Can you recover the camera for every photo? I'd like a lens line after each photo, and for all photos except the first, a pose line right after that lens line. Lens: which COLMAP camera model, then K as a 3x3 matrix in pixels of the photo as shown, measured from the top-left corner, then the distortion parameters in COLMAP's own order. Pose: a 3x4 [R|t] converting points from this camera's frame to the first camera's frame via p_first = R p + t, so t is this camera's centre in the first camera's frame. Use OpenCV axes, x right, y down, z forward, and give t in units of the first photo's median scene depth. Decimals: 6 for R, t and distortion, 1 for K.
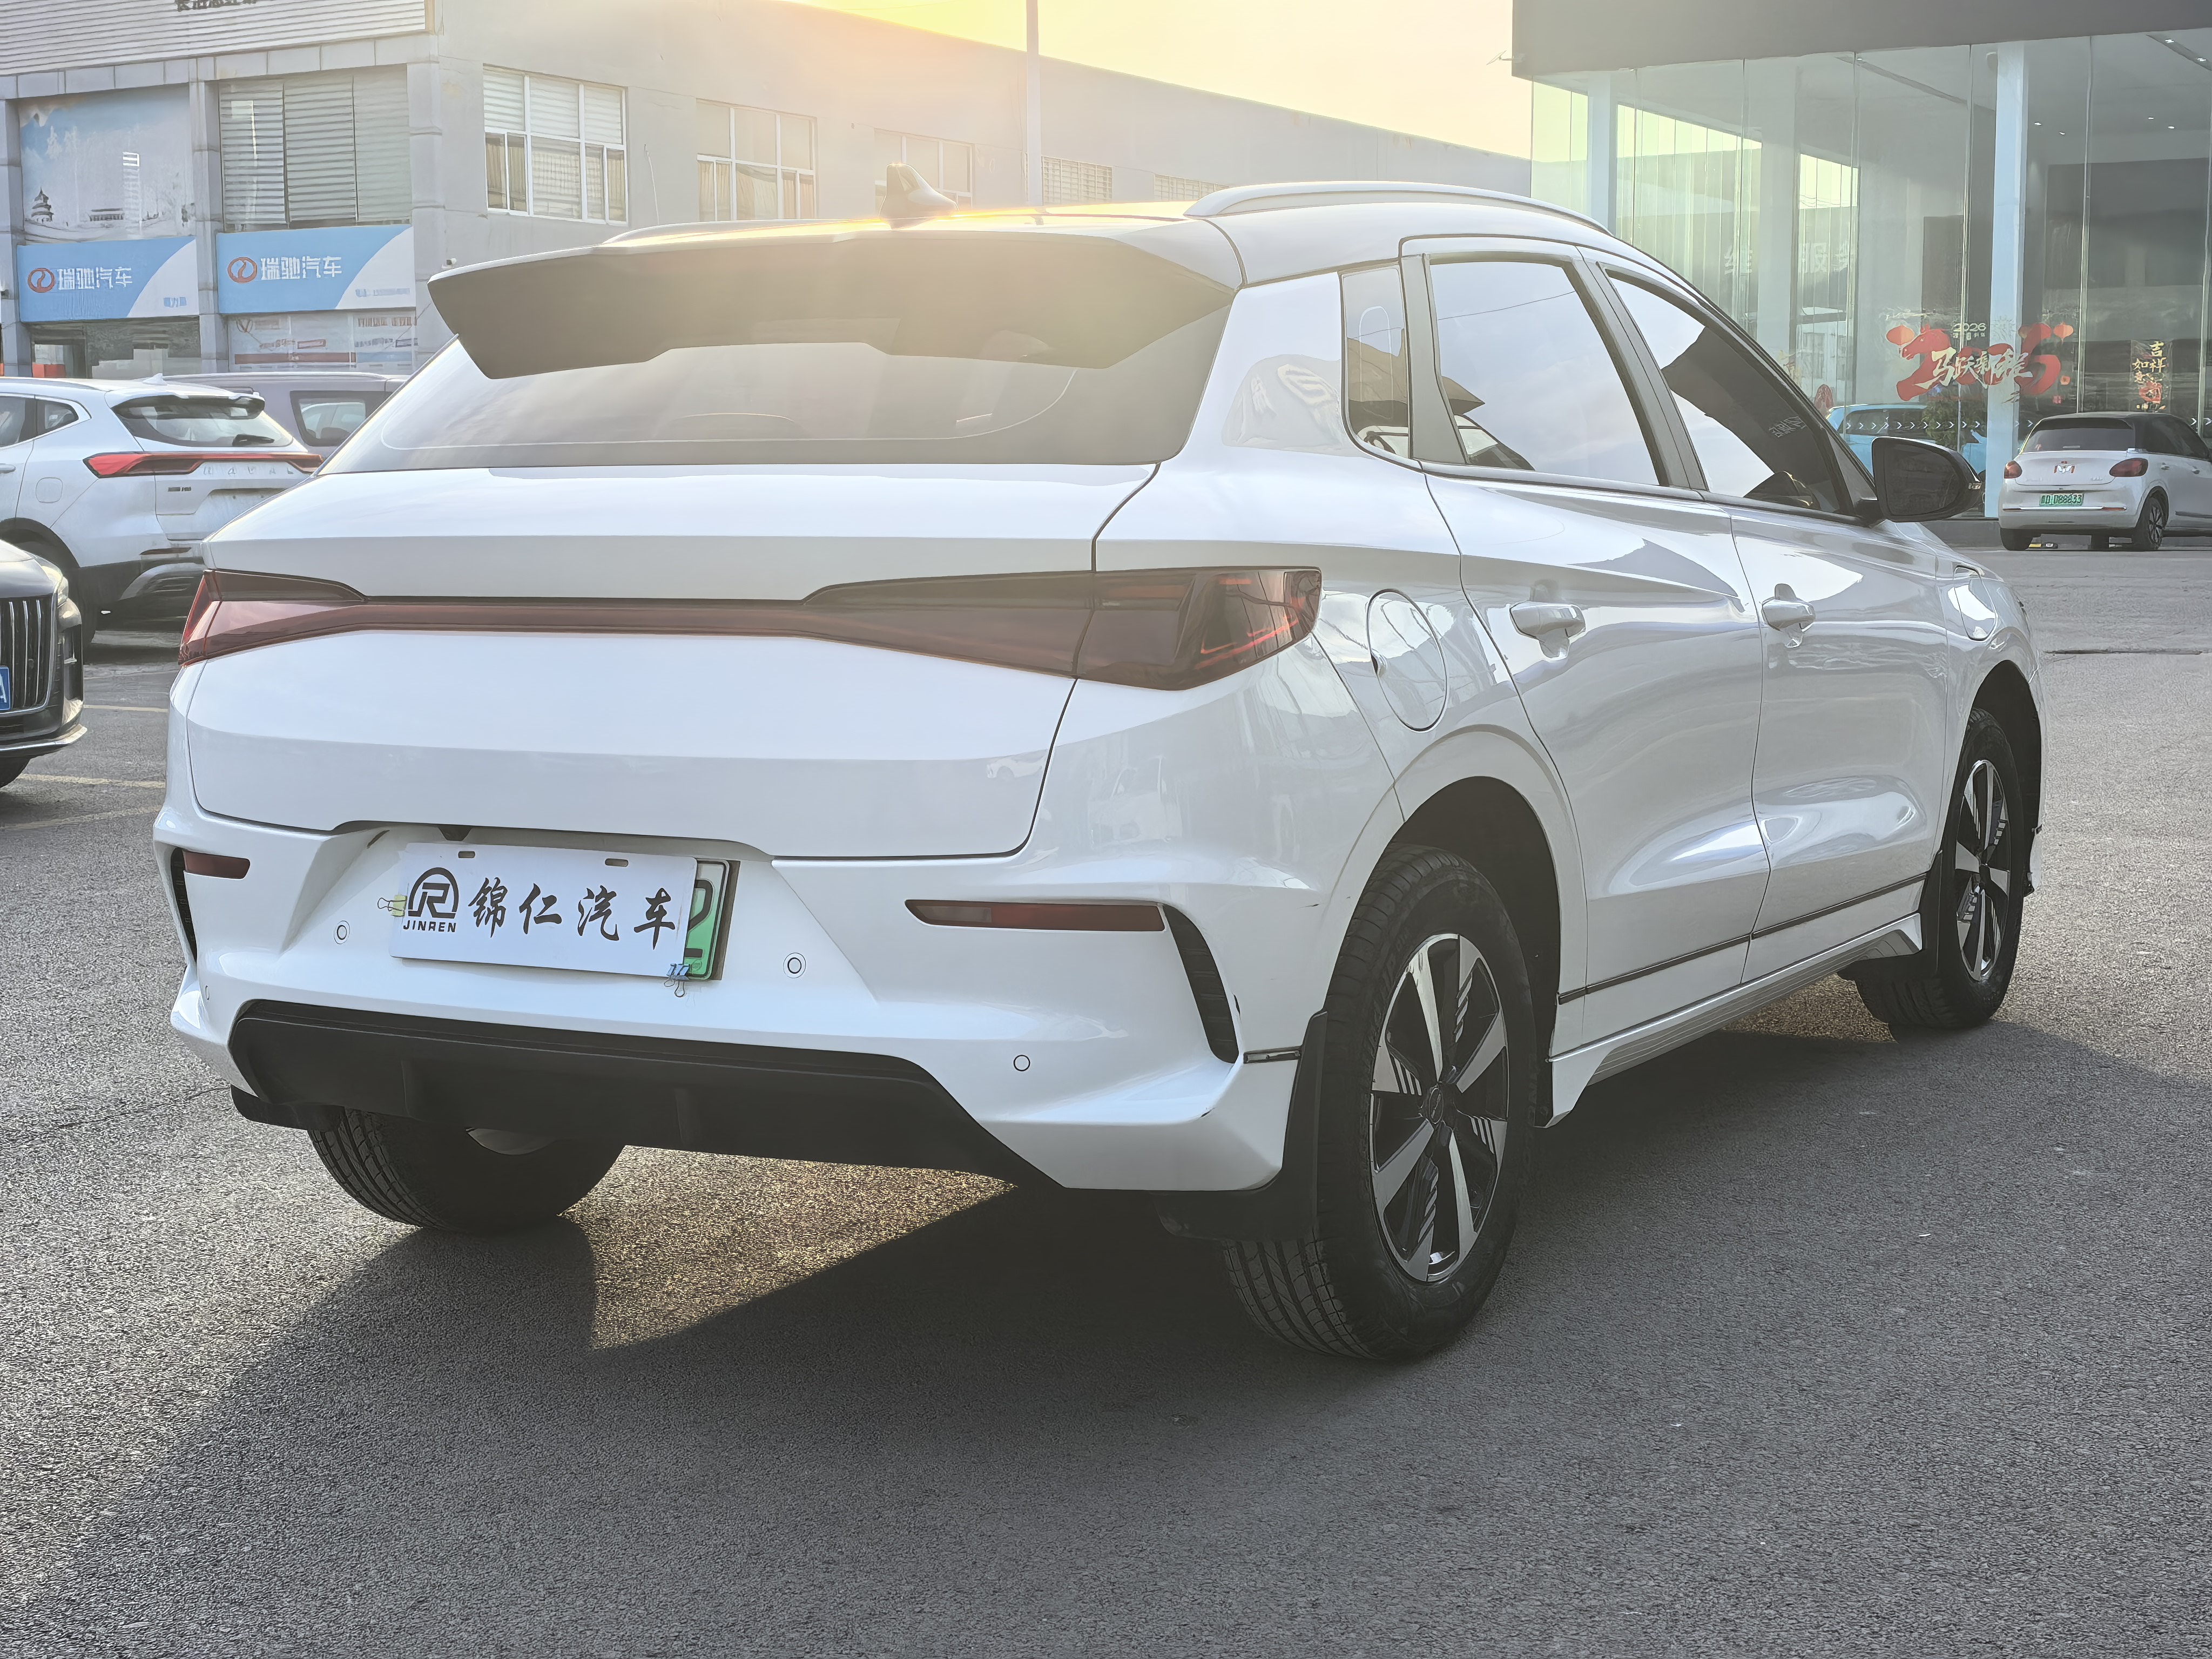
lens RADIAL K [[3029.7, 0, 1106.0], [0, 3029.7, 829.5], [0, 0, 1]] dist [0.204272, -0.748776]
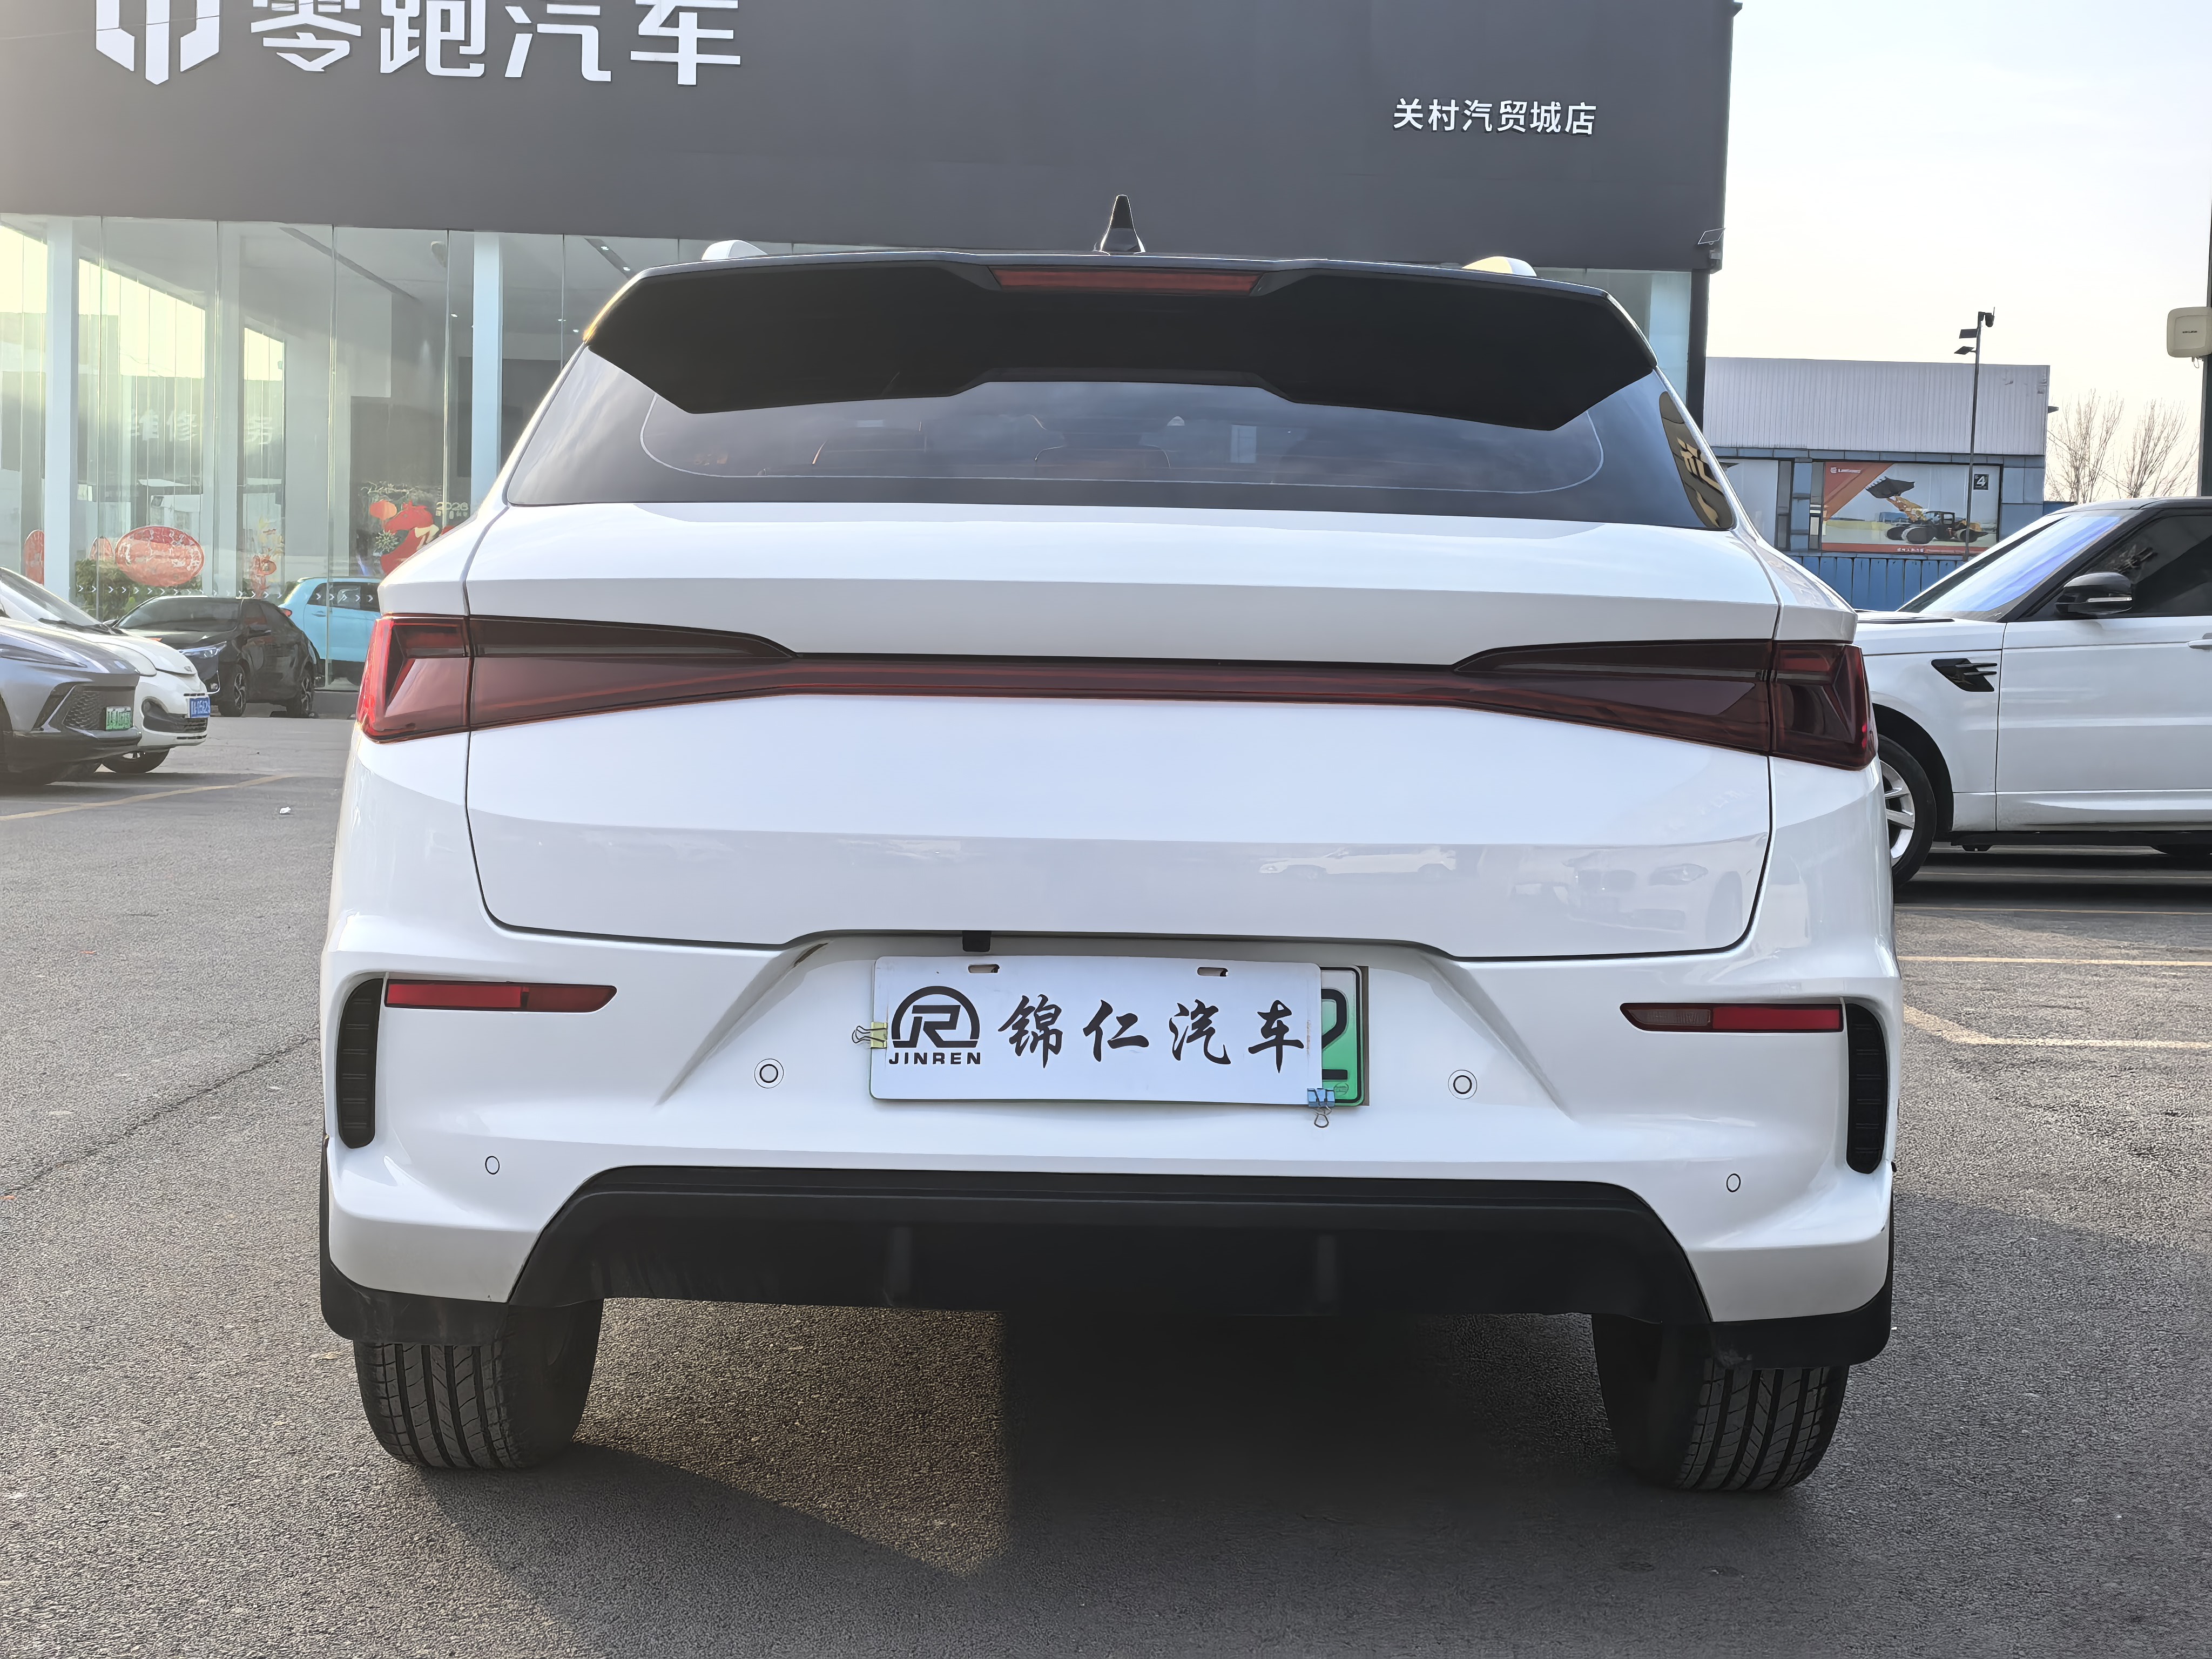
lens RADIAL K [[3029.7, 0, 1106.0], [0, 3029.7, 829.5], [0, 0, 1]] dist [0.204272, -0.748776]
pose [[0.864104, 0.005114, 0.503288, -0.598713], [0.023927, 0.998400, -0.051226, 0.013605], [-0.502745, 0.056307, 0.862599, 0.285310]]
